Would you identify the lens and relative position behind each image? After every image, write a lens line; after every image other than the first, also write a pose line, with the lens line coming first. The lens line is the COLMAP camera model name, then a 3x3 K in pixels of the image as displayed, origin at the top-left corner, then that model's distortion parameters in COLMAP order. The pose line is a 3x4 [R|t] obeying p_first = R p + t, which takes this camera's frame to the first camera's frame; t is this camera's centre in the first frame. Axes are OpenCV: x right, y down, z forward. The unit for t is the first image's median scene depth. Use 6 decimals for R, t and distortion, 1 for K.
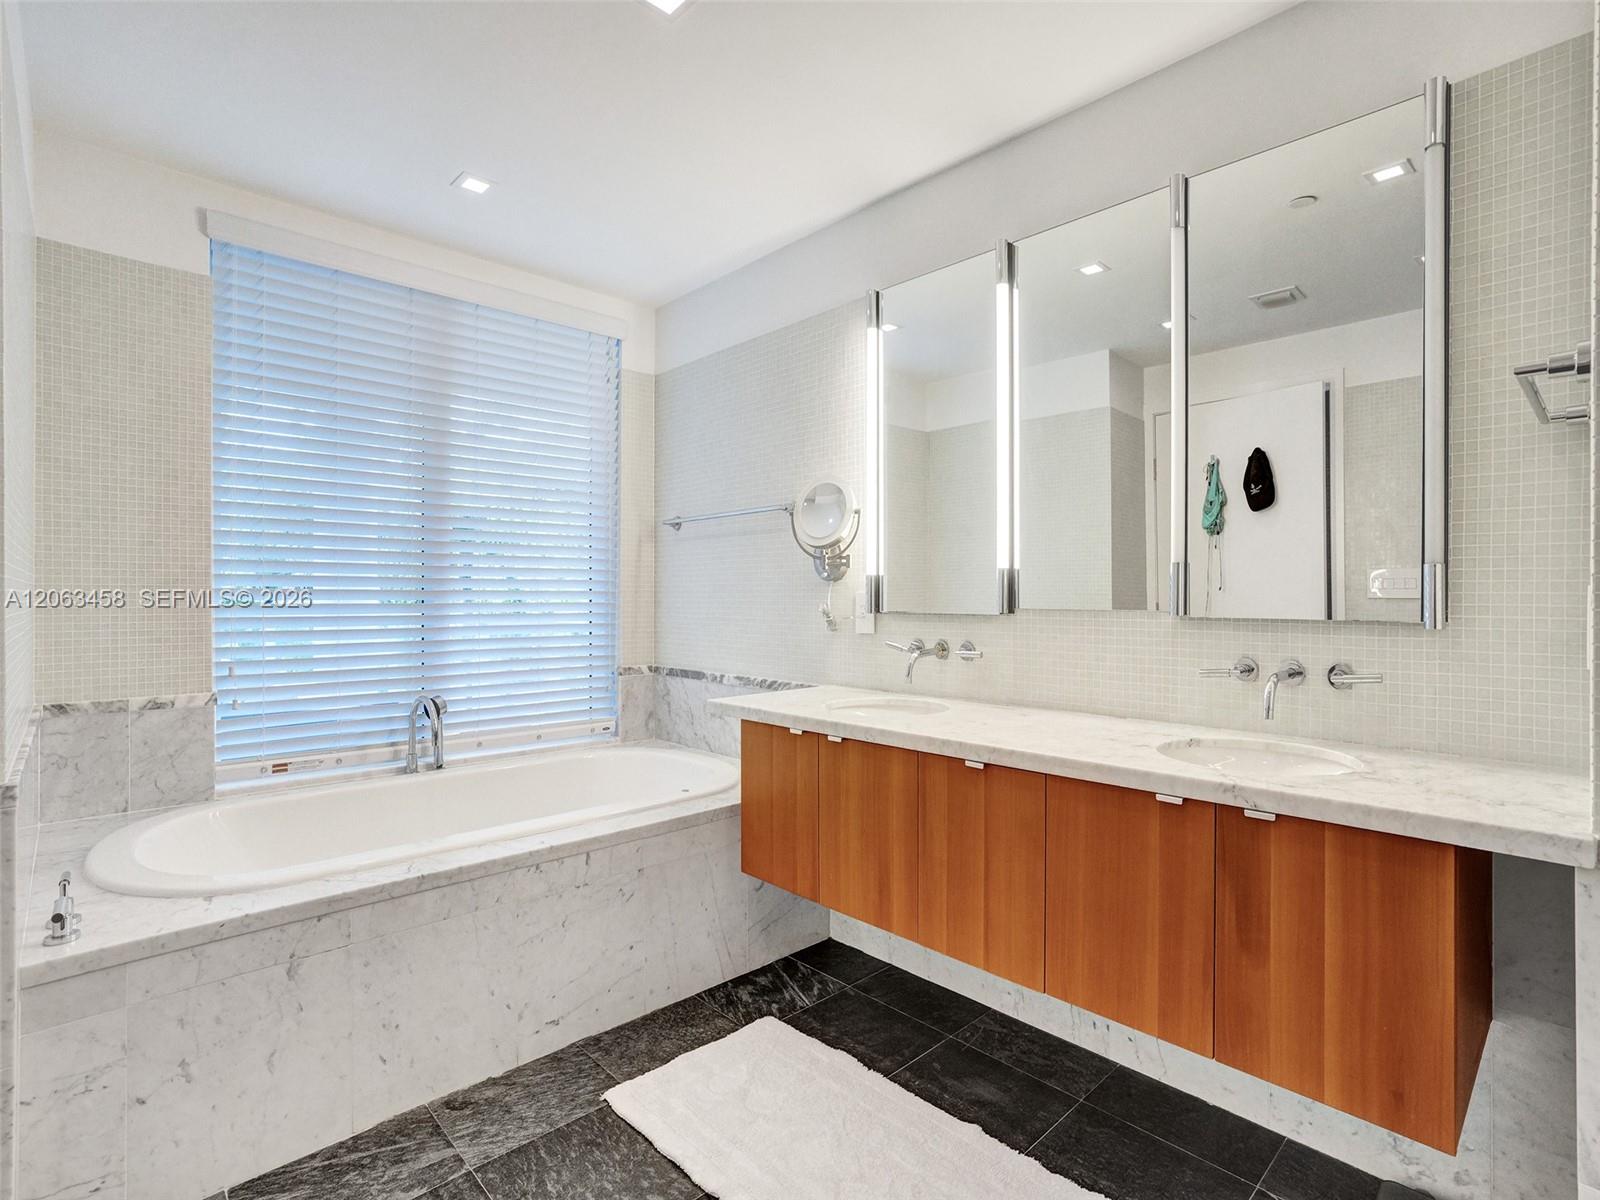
lens RADIAL K [[780.7, 0, 807.8], [0, 780.7, 596.2], [0, 0, 1]] dist [-0.045110, 0.023749]
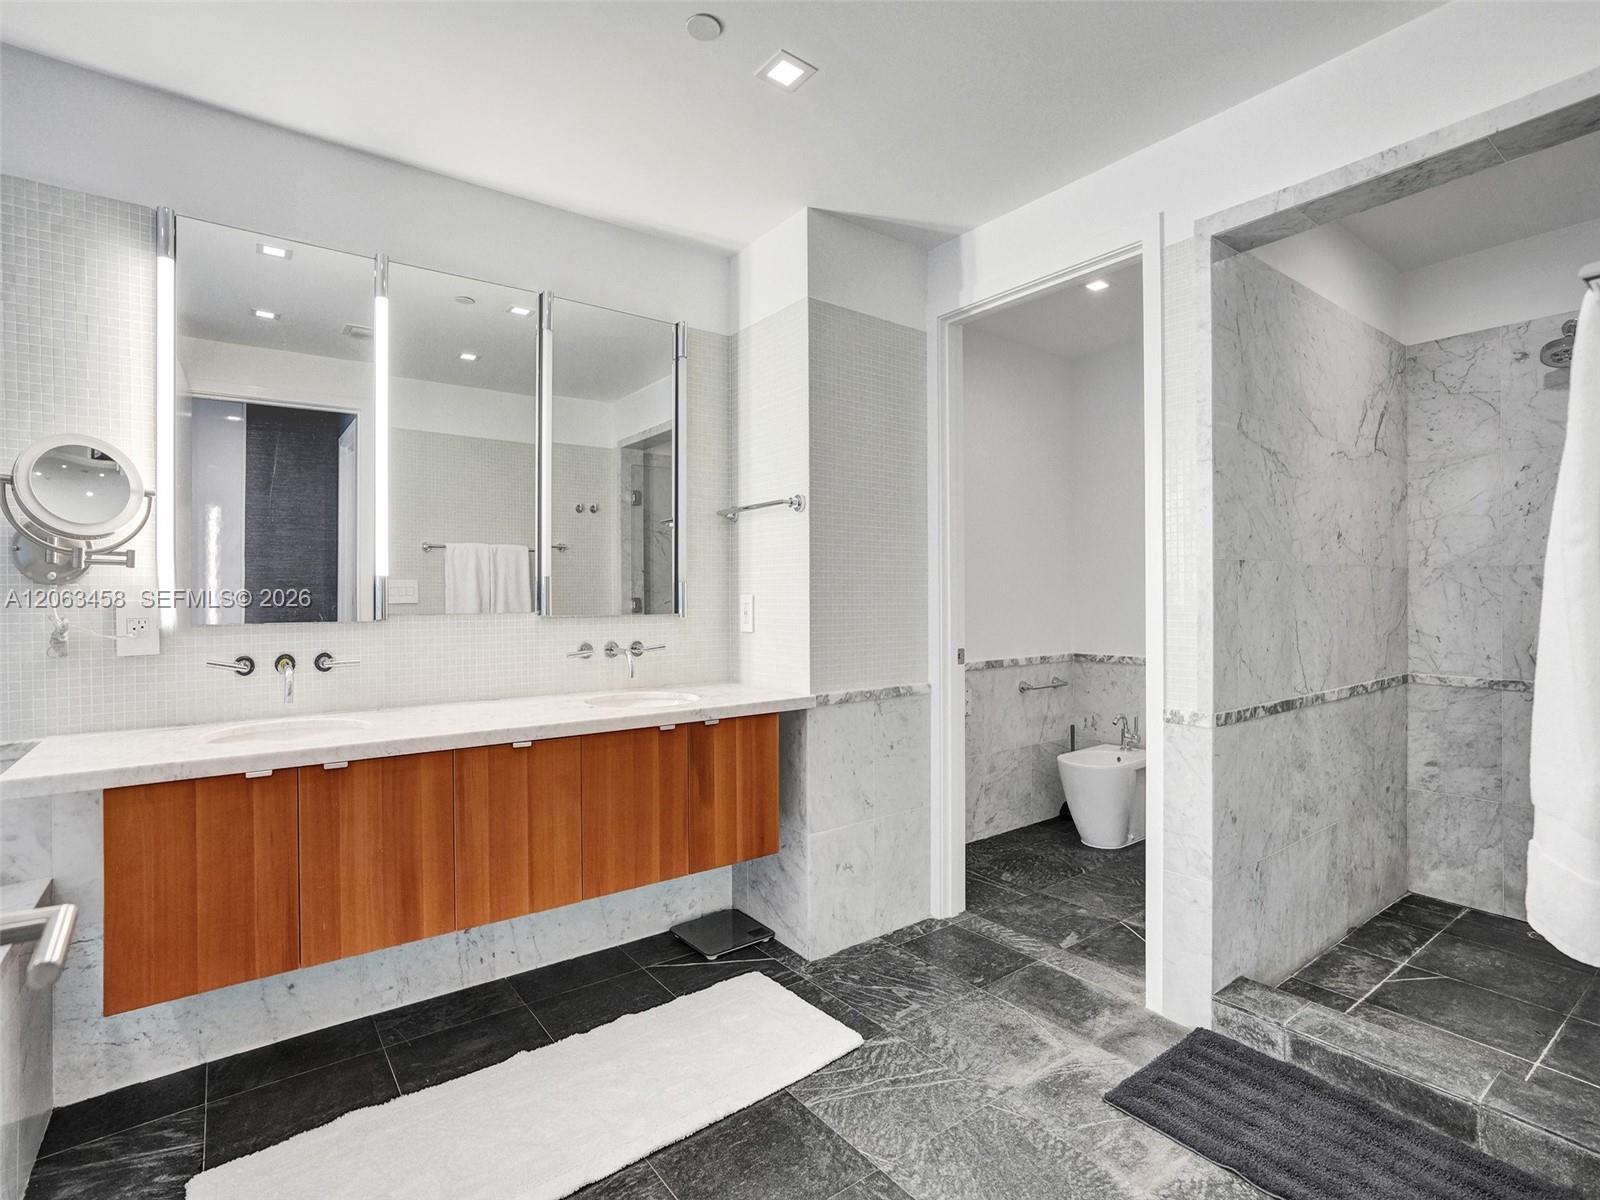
lens RADIAL K [[780.7, 0, 807.8], [0, 780.7, 596.2], [0, 0, 1]] dist [-0.045110, 0.023749]
pose [[0.118464, -0.005087, 0.992945, -0.840548], [0.005929, 0.999973, 0.004415, -0.012023], [-0.992941, 0.005364, 0.118491, 0.393356]]
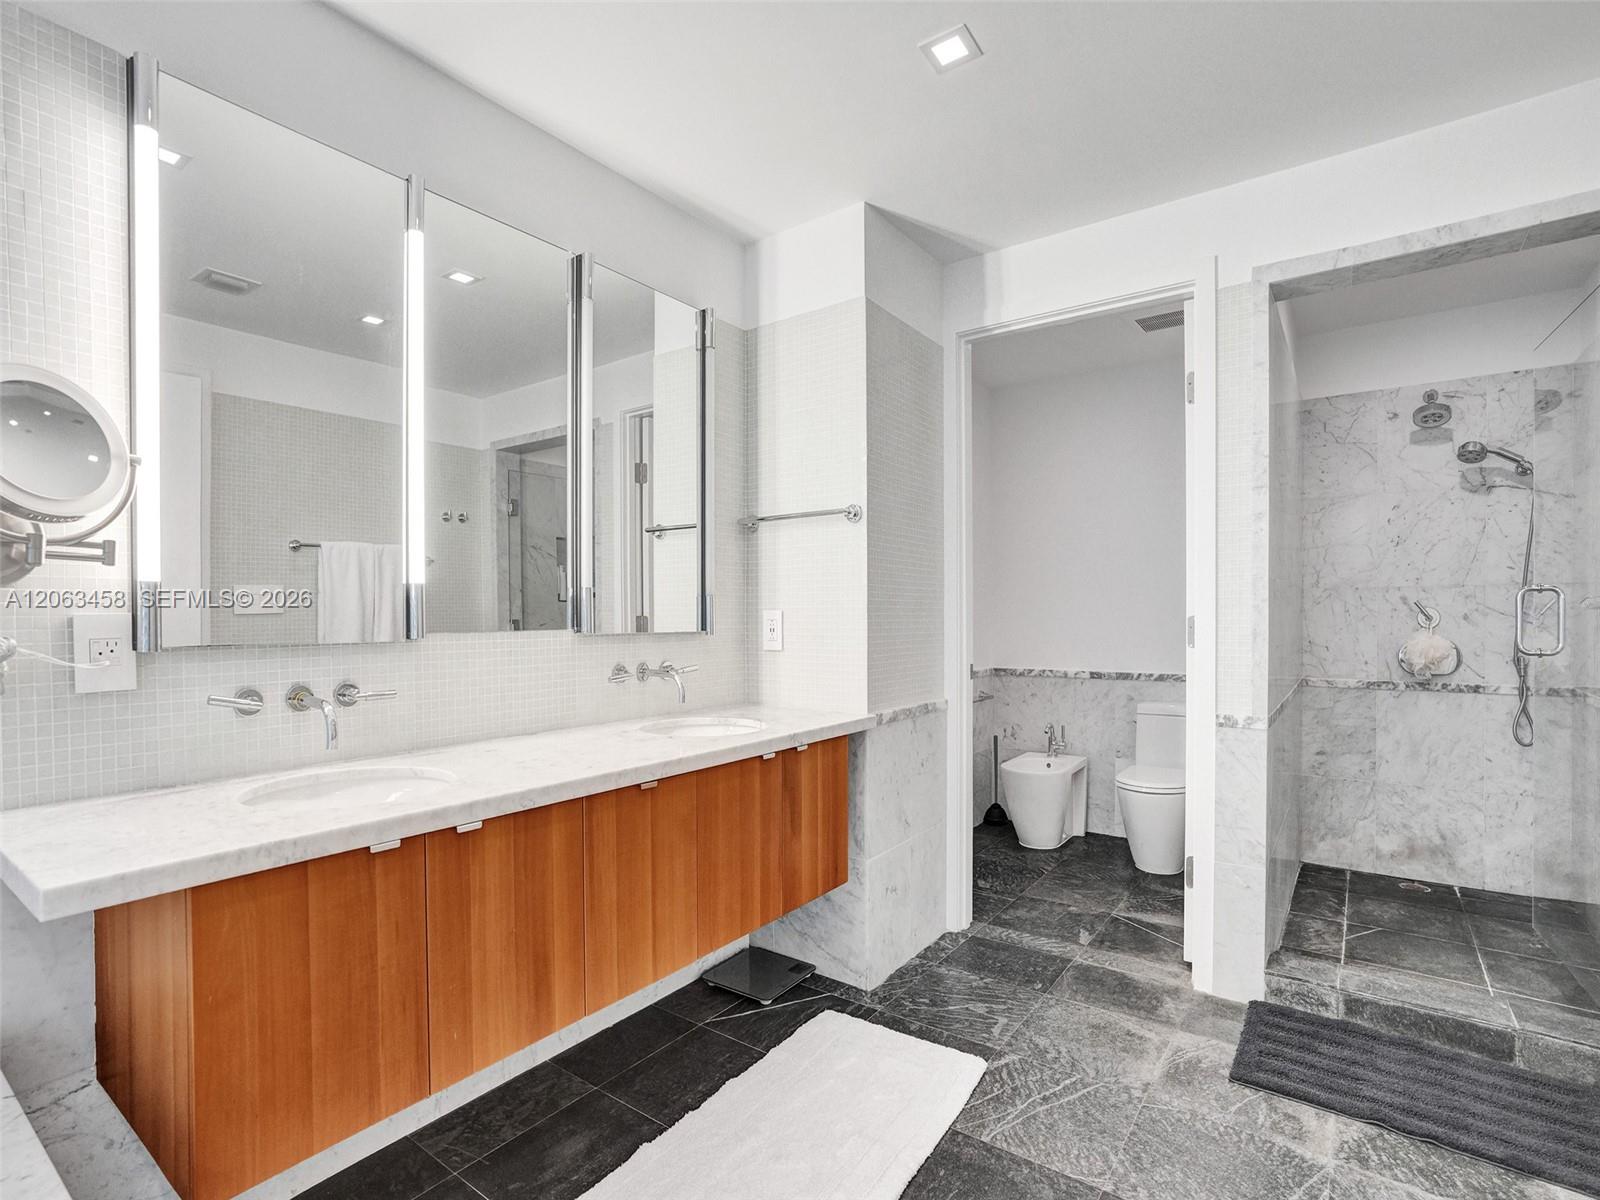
lens RADIAL K [[770.8, 0, 799.6], [0, 770.8, 624.7], [0, 0, 1]] dist [-0.051586, 0.025775]
pose [[-0.167462, -0.014008, 0.985779, -0.729926], [0.006049, 0.999866, 0.015236, -0.003173], [-0.985860, 0.008515, -0.167355, 0.899815]]
